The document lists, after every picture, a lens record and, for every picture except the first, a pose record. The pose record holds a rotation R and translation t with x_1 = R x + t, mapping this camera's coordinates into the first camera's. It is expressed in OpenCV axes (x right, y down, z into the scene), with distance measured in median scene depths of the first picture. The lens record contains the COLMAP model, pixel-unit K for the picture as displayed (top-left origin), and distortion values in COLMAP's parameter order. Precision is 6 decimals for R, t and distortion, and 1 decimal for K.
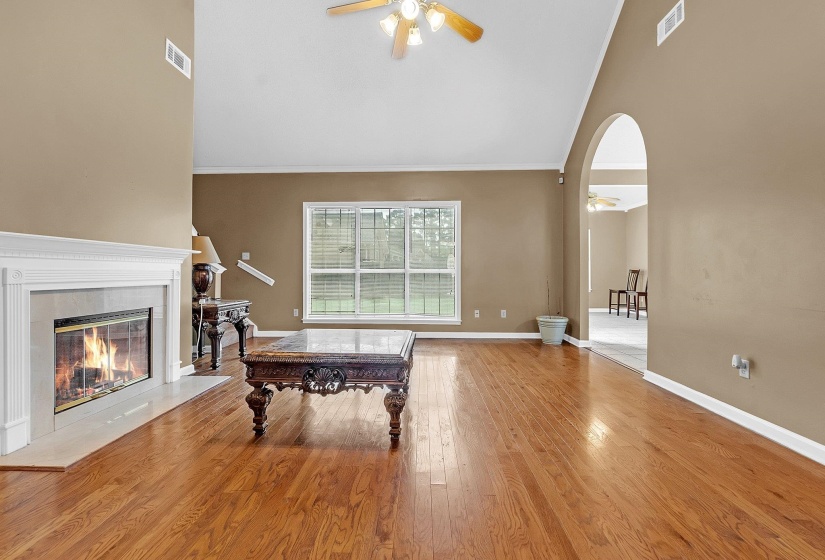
lens RADIAL K [[362.8, 0, 412.2], [0, 362.8, 278.5], [0, 0, 1]] dist [-0.002980, -0.000532]
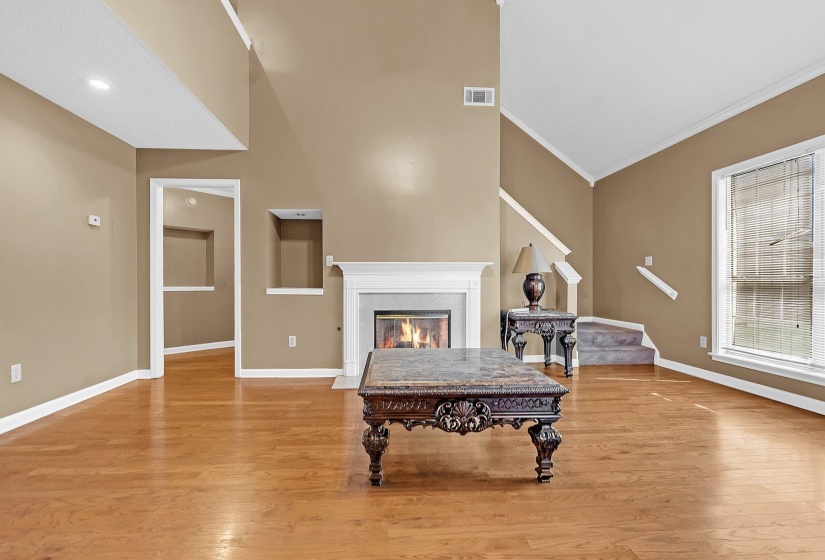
lens RADIAL K [[376.6, 0, 395.6], [0, 376.6, 281.9], [0, 0, 1]] dist [-0.002838, -0.000389]
pose [[0.082253, -0.002324, -0.996609, 0.556902], [-0.012939, 0.999911, -0.003399, -0.010646], [0.996527, 0.013174, 0.082216, 0.665704]]
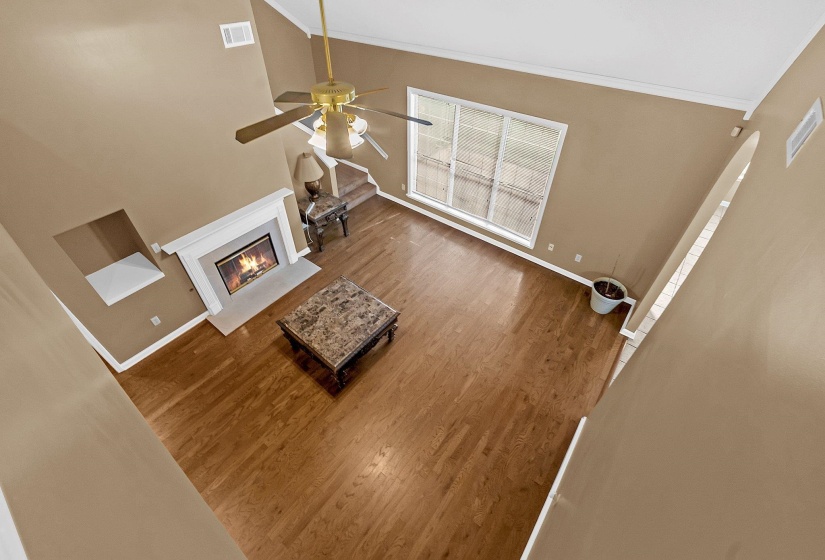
lens RADIAL K [[359.2, 0, 406.6], [0, 359.2, 275.5], [0, 0, 1]] dist [-0.002038, -0.000131]
pose [[0.802247, 0.404446, -0.439116, 0.546534], [-0.003000, 0.738269, 0.674499, -0.833894], [0.596985, -0.539798, 0.593488, 0.287397]]
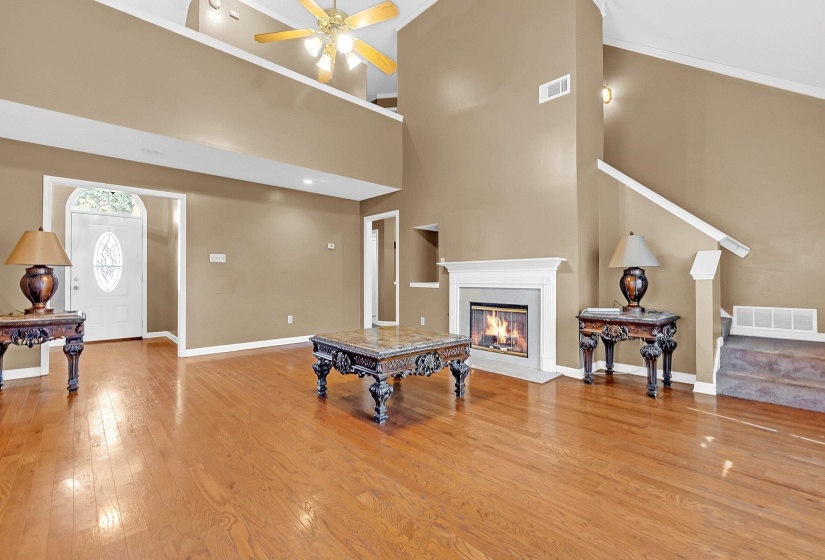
lens RADIAL K [[359.2, 0, 406.6], [0, 359.2, 275.5], [0, 0, 1]] dist [-0.002038, -0.000131]
pose [[-0.716476, -0.005967, -0.697587, 0.489889], [-0.009762, 0.999951, 0.001473, -0.023985], [0.697544, 0.007865, -0.716499, 1.552335]]
